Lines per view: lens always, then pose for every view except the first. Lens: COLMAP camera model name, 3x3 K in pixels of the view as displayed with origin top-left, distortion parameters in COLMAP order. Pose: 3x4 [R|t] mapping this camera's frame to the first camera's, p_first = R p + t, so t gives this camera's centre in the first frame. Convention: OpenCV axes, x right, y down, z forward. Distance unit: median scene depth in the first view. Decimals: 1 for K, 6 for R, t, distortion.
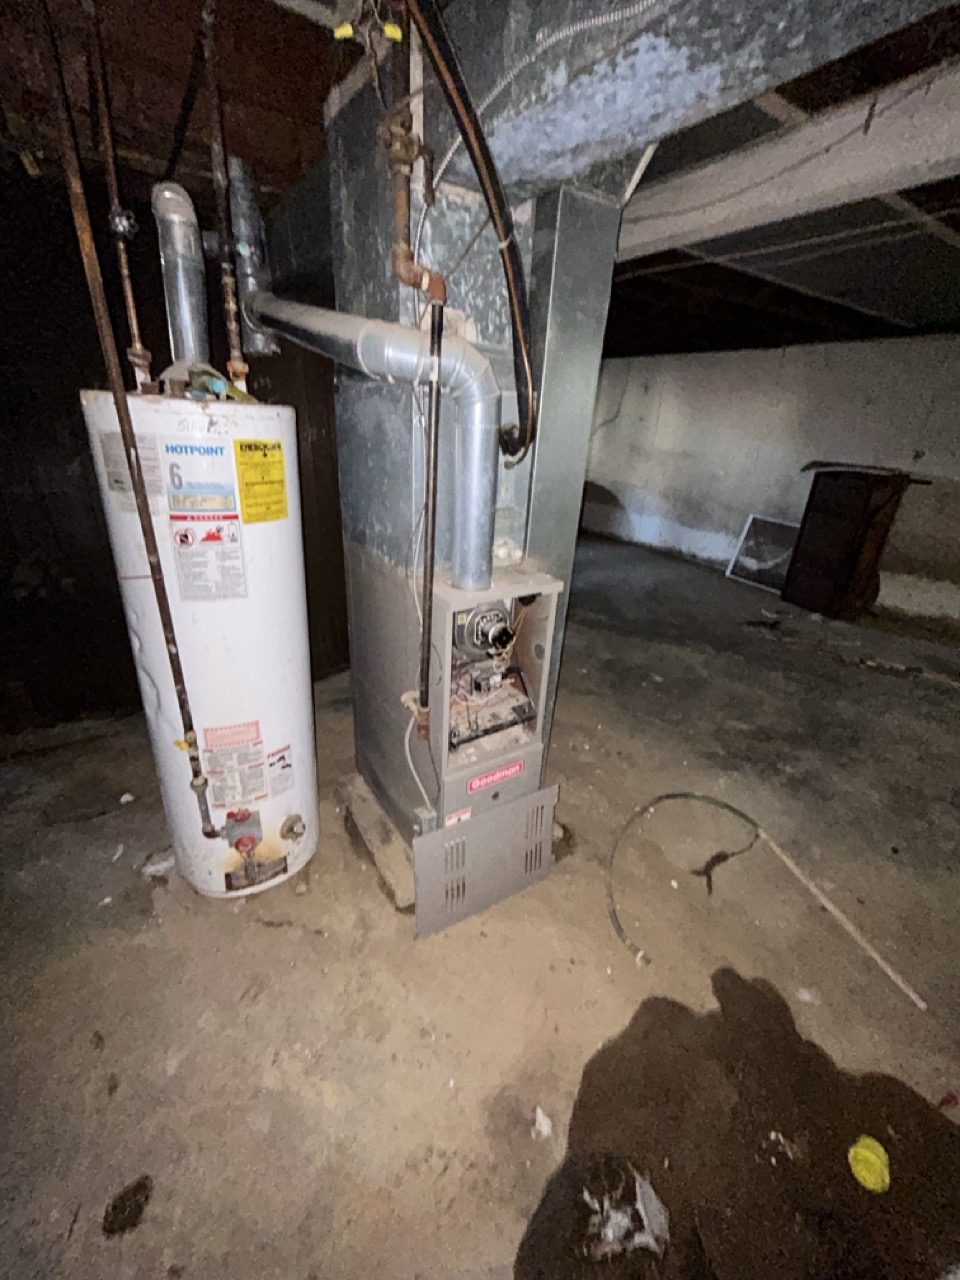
lens RADIAL K [[521.4, 0, 486.0], [0, 521.4, 639.8], [0, 0, 1]] dist [-0.002183, 0.000933]
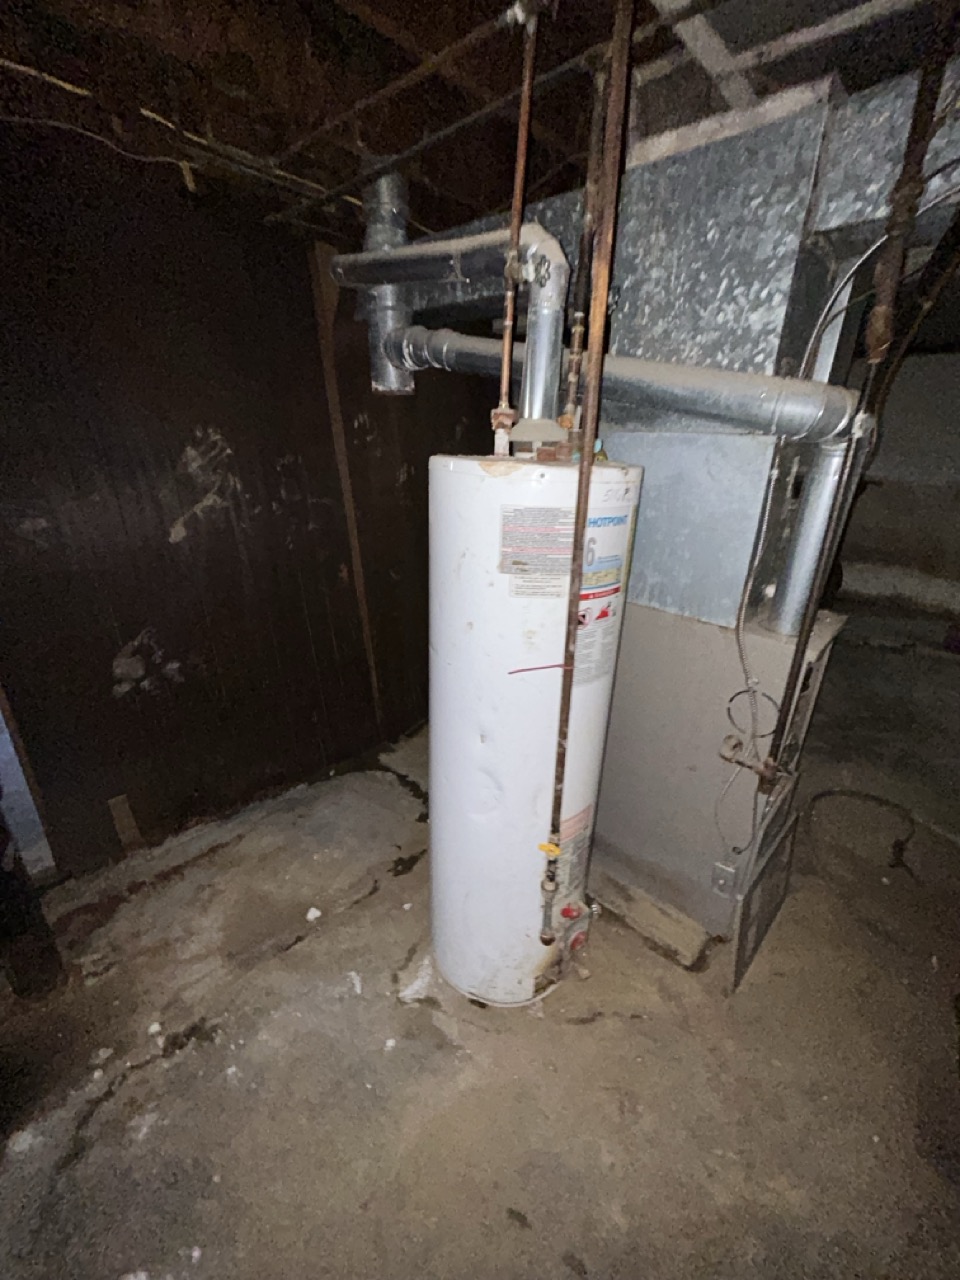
lens RADIAL K [[521.4, 0, 484.5], [0, 521.4, 637.7], [0, 0, 1]] dist [-0.002183, 0.000933]
pose [[0.971575, -0.114689, 0.207095, -0.540577], [0.118604, 0.992920, -0.006547, -0.103653], [-0.204878, 0.030923, 0.978299, 0.097331]]
